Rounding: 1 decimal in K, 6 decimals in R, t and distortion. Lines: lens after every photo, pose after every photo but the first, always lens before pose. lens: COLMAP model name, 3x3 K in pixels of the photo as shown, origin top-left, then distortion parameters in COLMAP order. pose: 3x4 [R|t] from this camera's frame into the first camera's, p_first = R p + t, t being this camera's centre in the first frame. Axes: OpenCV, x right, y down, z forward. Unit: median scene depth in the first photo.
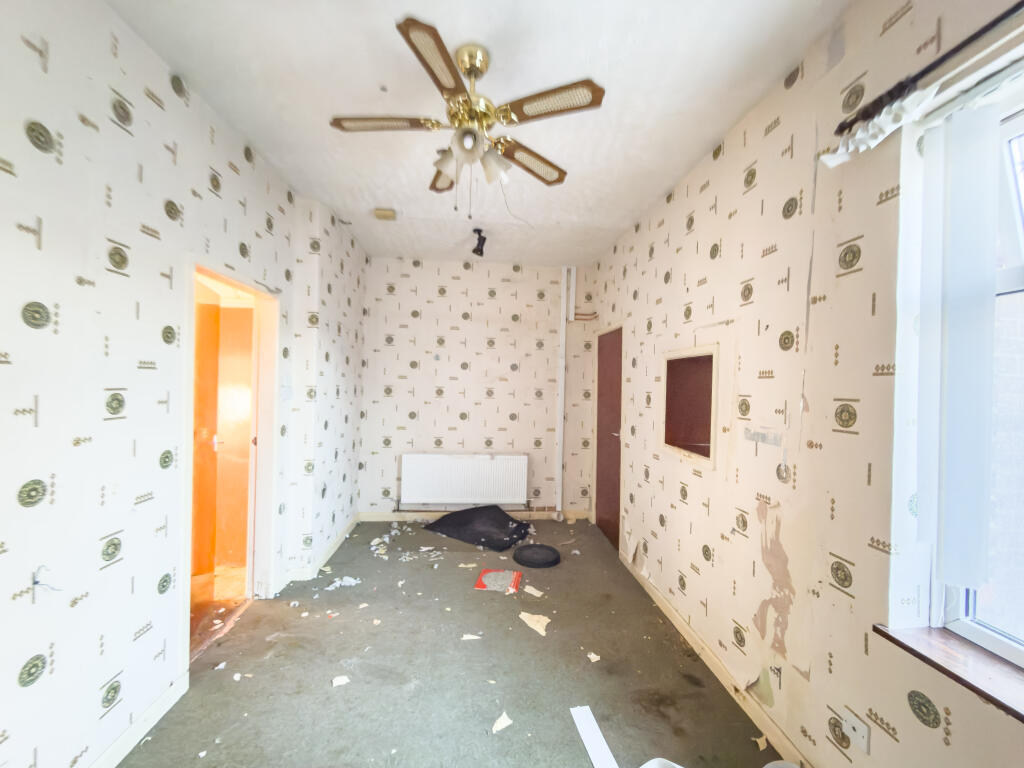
lens RADIAL K [[409.5, 0, 527.9], [0, 409.5, 385.8], [0, 0, 1]] dist [-0.000272, 0.000282]
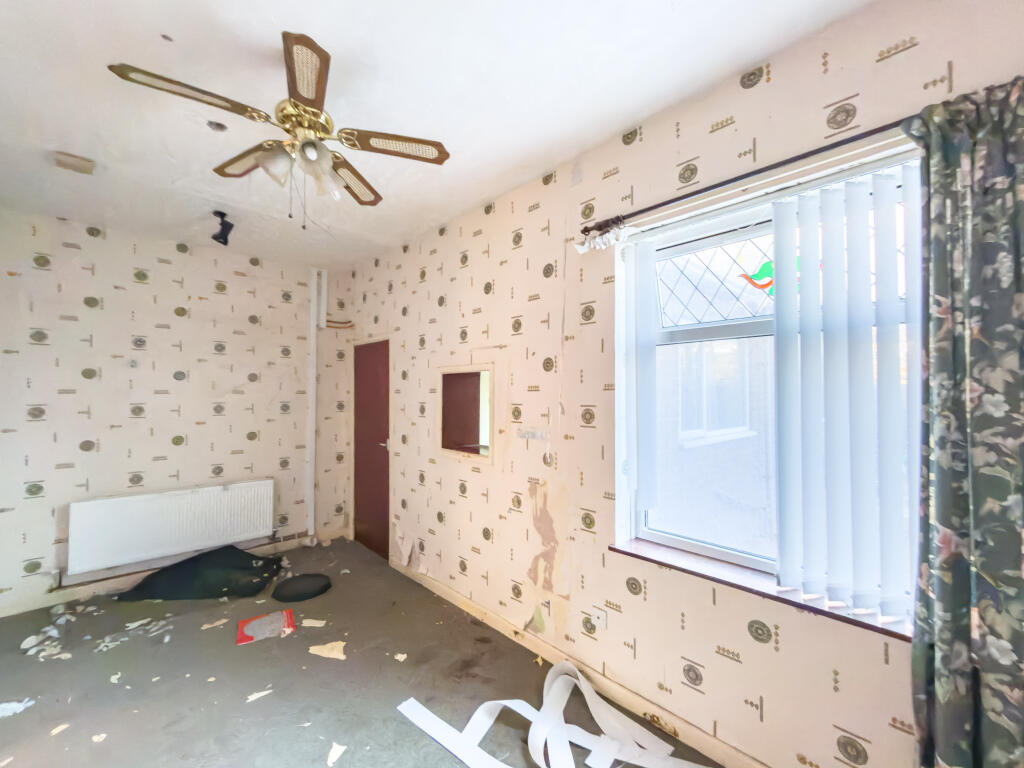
lens RADIAL K [[409.5, 0, 527.9], [0, 409.5, 385.8], [0, 0, 1]] dist [-0.000272, 0.000282]
pose [[0.782187, -0.007050, 0.623004, -0.179924], [0.017054, 0.999804, -0.010097, -0.014958], [-0.622811, 0.018523, 0.782153, -0.031250]]
